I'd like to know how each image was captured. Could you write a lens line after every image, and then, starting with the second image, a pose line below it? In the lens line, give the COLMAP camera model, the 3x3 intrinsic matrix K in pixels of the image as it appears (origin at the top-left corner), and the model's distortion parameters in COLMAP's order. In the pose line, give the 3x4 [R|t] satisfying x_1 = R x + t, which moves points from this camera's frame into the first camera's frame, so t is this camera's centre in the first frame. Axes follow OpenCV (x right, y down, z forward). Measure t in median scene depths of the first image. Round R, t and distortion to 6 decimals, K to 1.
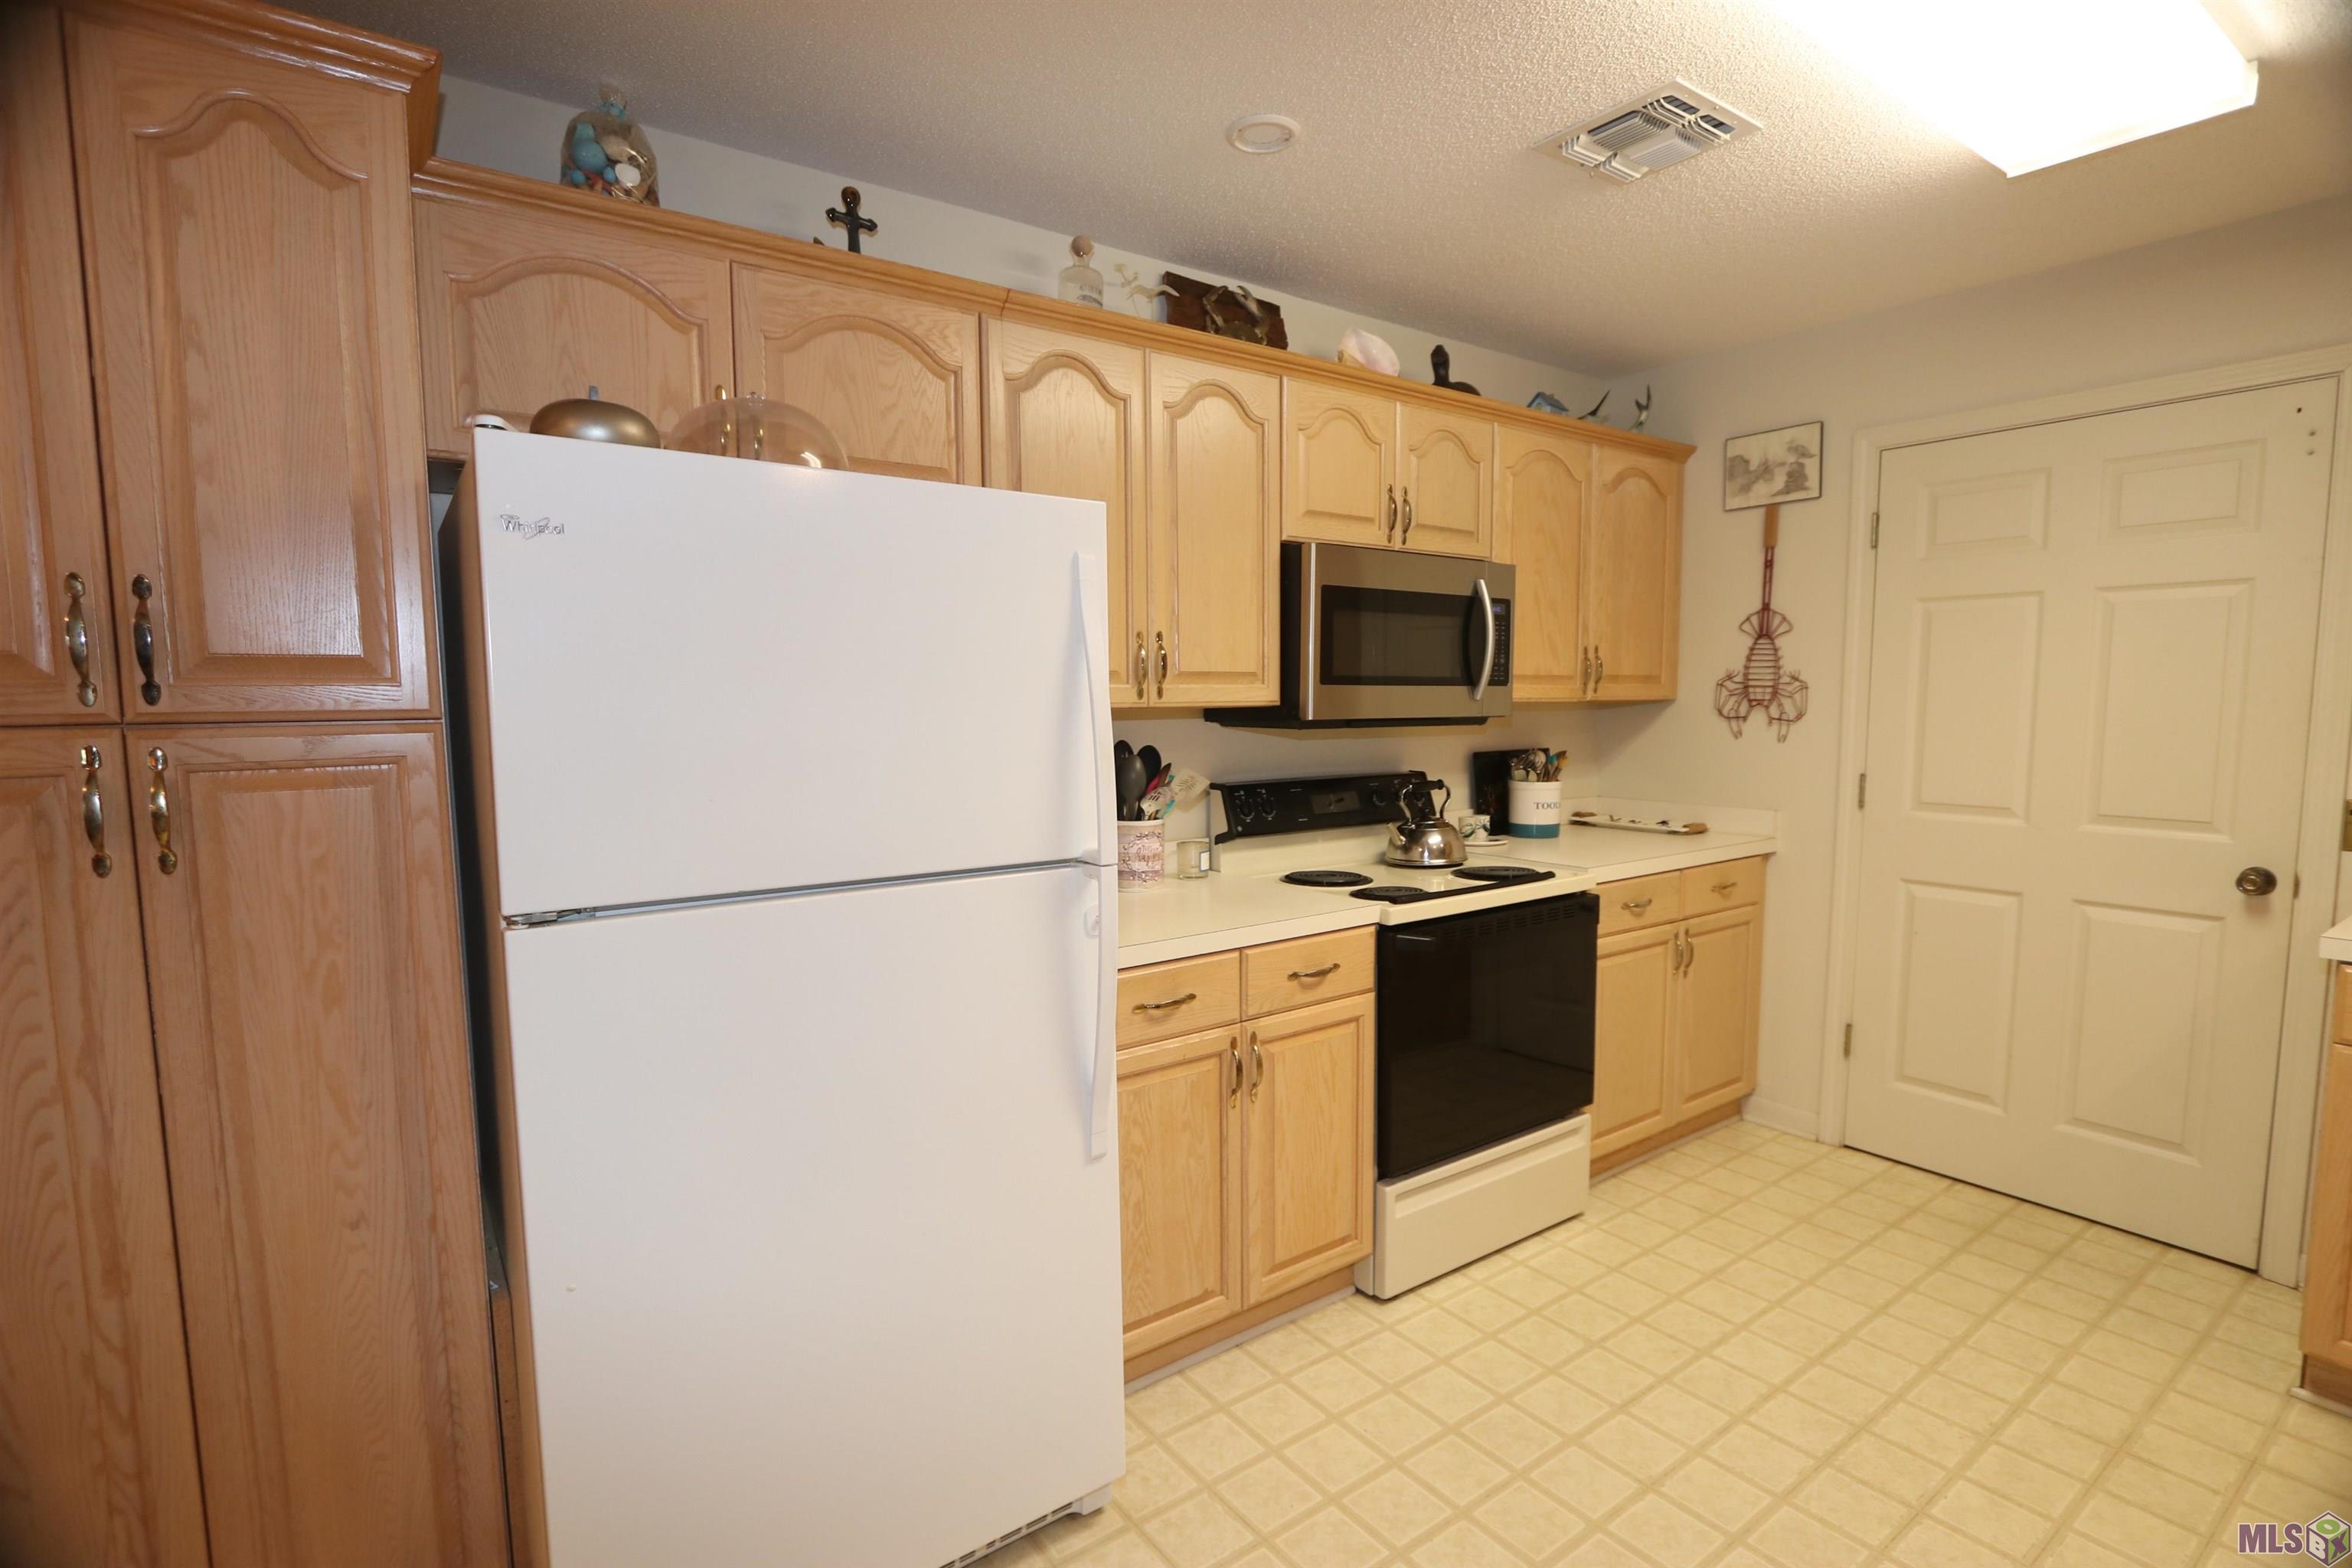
lens RADIAL K [[1111.9, 0, 1174.4], [0, 1111.9, 801.7], [0, 0, 1]] dist [-0.002005, -0.000372]
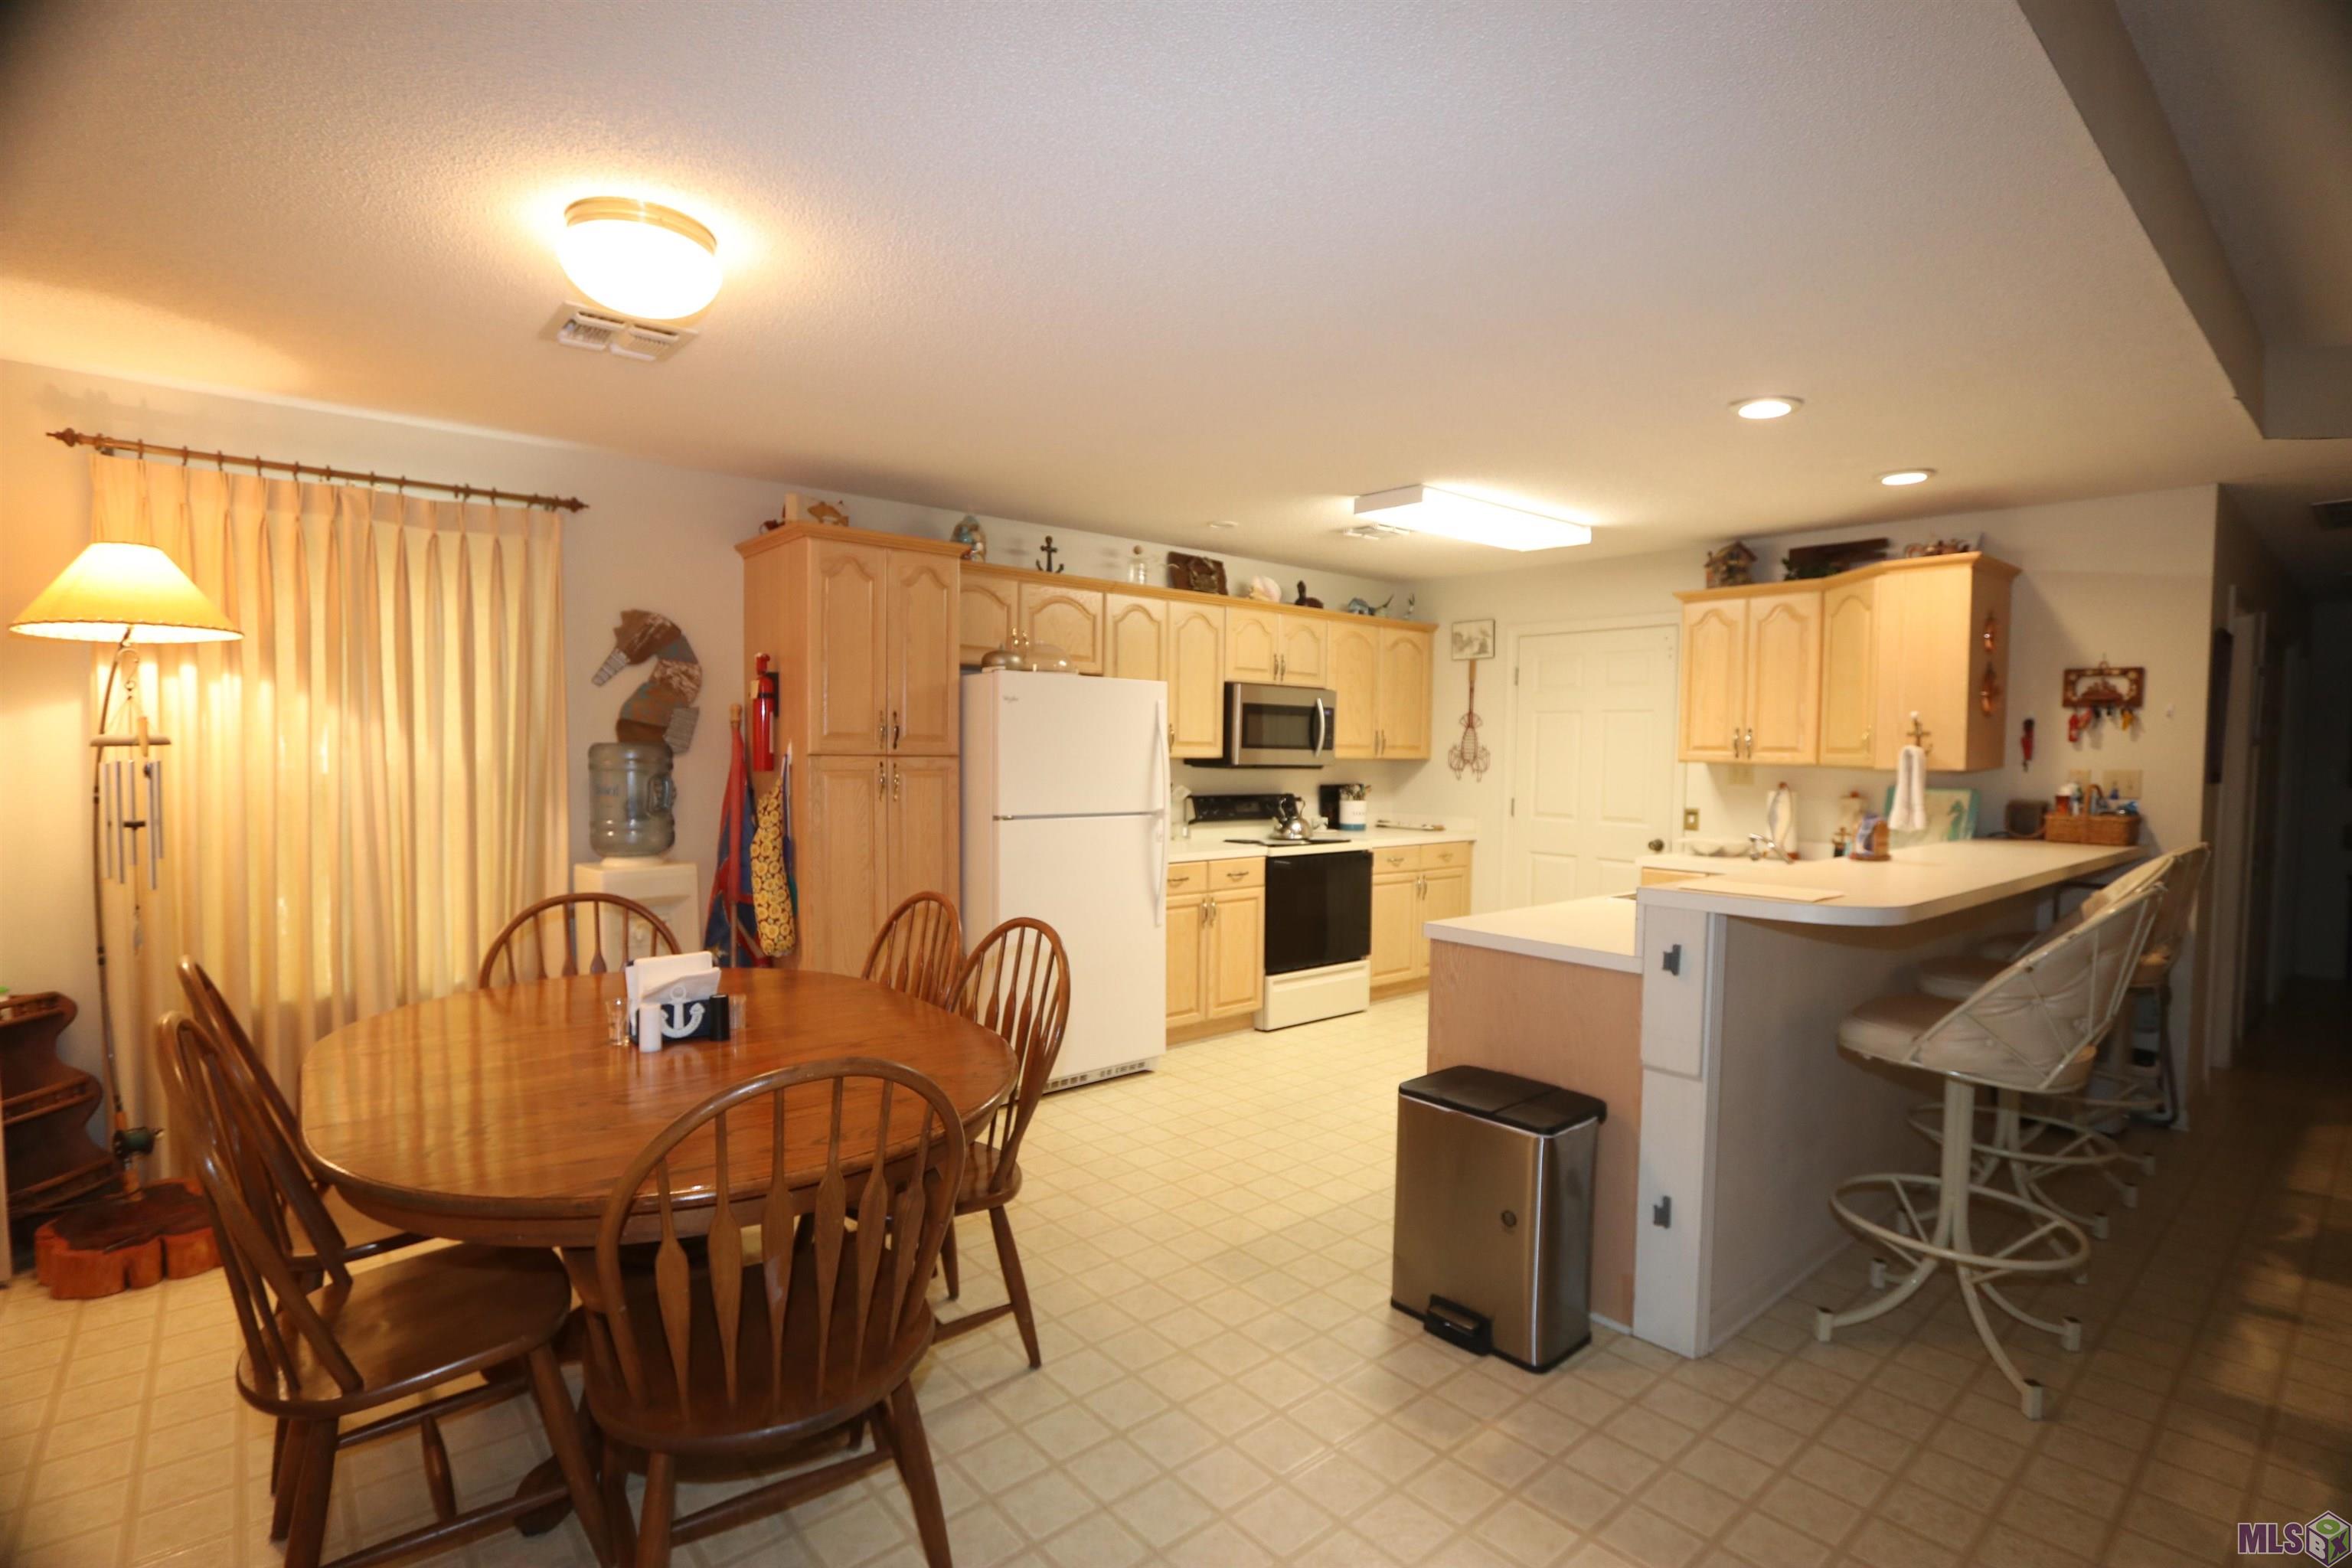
lens RADIAL K [[1111.9, 0, 1174.4], [0, 1111.9, 801.7], [0, 0, 1]] dist [-0.002005, -0.000372]
pose [[0.996431, 0.017585, 0.082558, -0.156971], [-0.013649, 0.998754, -0.048003, 0.093200], [-0.083299, 0.046705, 0.995430, -1.016251]]
